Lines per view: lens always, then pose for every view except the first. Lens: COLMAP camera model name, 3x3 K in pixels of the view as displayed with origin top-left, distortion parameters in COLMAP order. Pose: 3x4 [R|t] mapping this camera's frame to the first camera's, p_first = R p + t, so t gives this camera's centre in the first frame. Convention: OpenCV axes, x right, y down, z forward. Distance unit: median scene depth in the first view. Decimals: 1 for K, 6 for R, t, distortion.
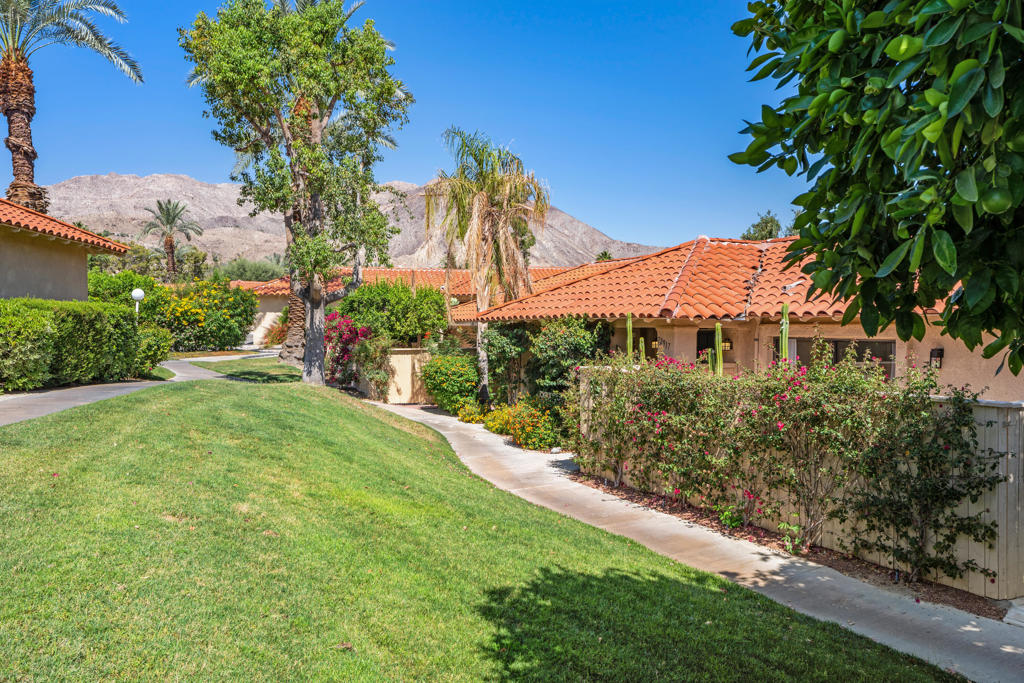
lens RADIAL K [[861.2, 0, 487.3], [0, 861.2, 339.0], [0, 0, 1]] dist [-0.010838, 0.012867]
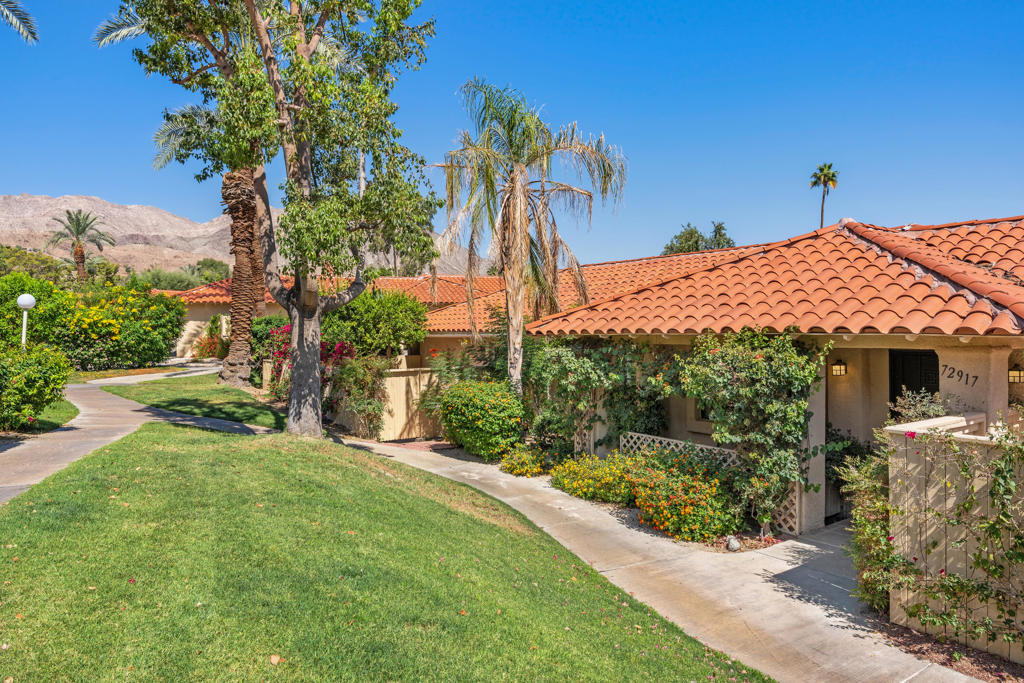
lens RADIAL K [[693.3, 0, 507.6], [0, 693.3, 336.0], [0, 0, 1]] dist [-0.004210, -0.017299]
pose [[0.980567, -0.011332, 0.195855, -0.102231], [0.012308, 0.999917, -0.003766, -0.012871], [-0.195796, 0.006103, 0.980626, 0.301255]]
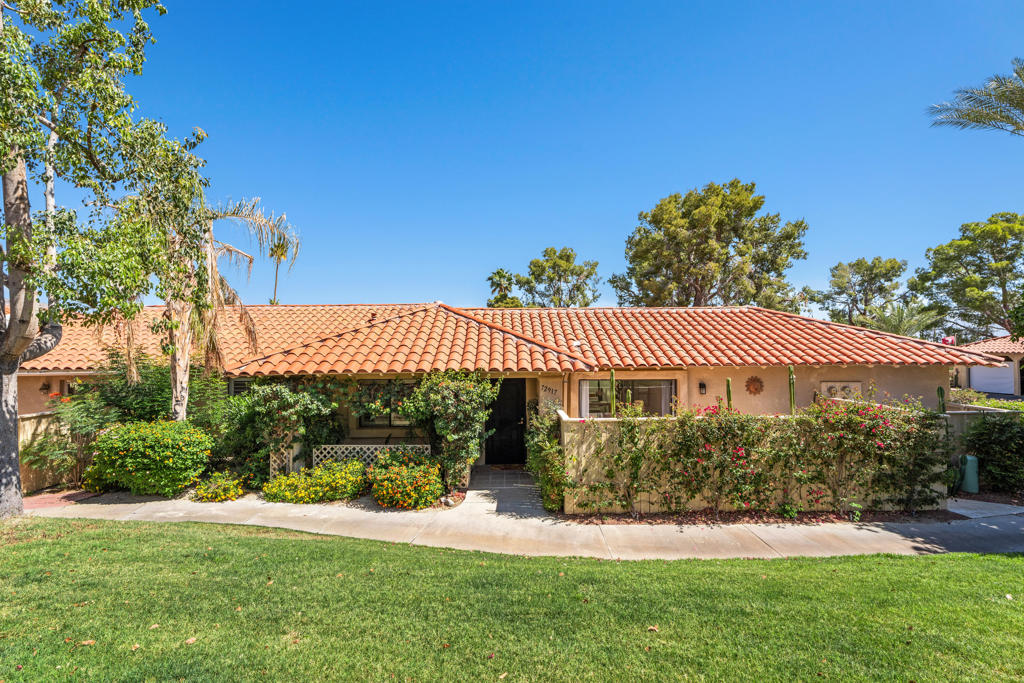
lens RADIAL K [[467.1, 0, 511.4], [0, 467.1, 337.9], [0, 0, 1]] dist [0.006553, 0.001216]
pose [[0.388079, 0.015028, 0.921504, -0.231555], [0.022345, 0.999420, -0.025708, -0.028393], [-0.921355, 0.030568, 0.387518, 0.399950]]
